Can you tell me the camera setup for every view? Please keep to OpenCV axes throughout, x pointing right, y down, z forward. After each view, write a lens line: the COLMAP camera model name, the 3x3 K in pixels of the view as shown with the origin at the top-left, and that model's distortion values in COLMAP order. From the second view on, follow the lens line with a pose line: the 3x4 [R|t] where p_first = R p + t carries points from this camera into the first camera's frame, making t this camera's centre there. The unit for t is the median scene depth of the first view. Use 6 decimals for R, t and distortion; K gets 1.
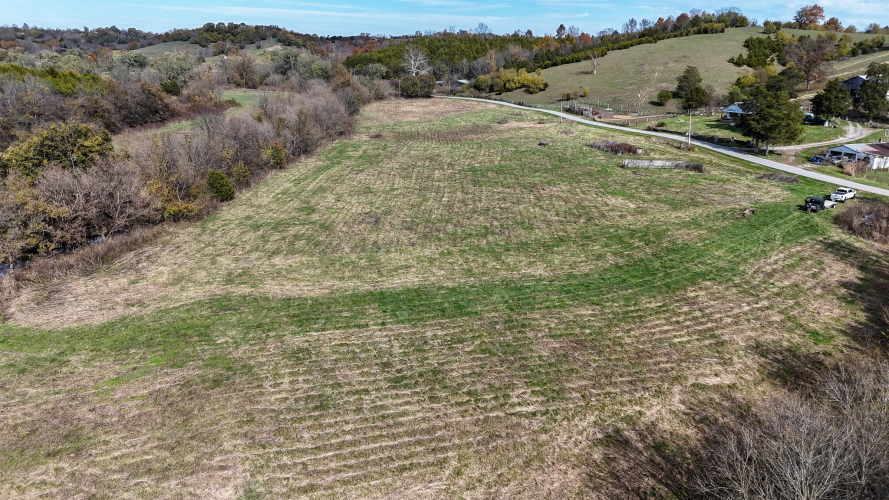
lens RADIAL K [[654.0, 0, 444.5], [0, 654.0, 250.0], [0, 0, 1]] dist [0.062078, -0.050351]
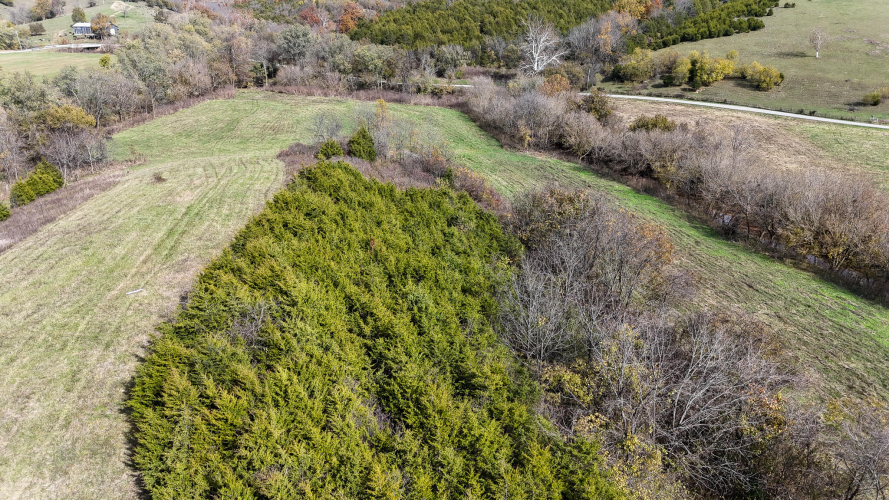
lens RADIAL K [[654.0, 0, 444.5], [0, 654.0, 250.0], [0, 0, 1]] dist [0.062078, -0.050351]
pose [[0.952559, -0.117097, 0.280925, -1.610281], [0.096145, 0.991533, 0.087288, -0.663610], [-0.288767, -0.056137, 0.955752, 1.699191]]
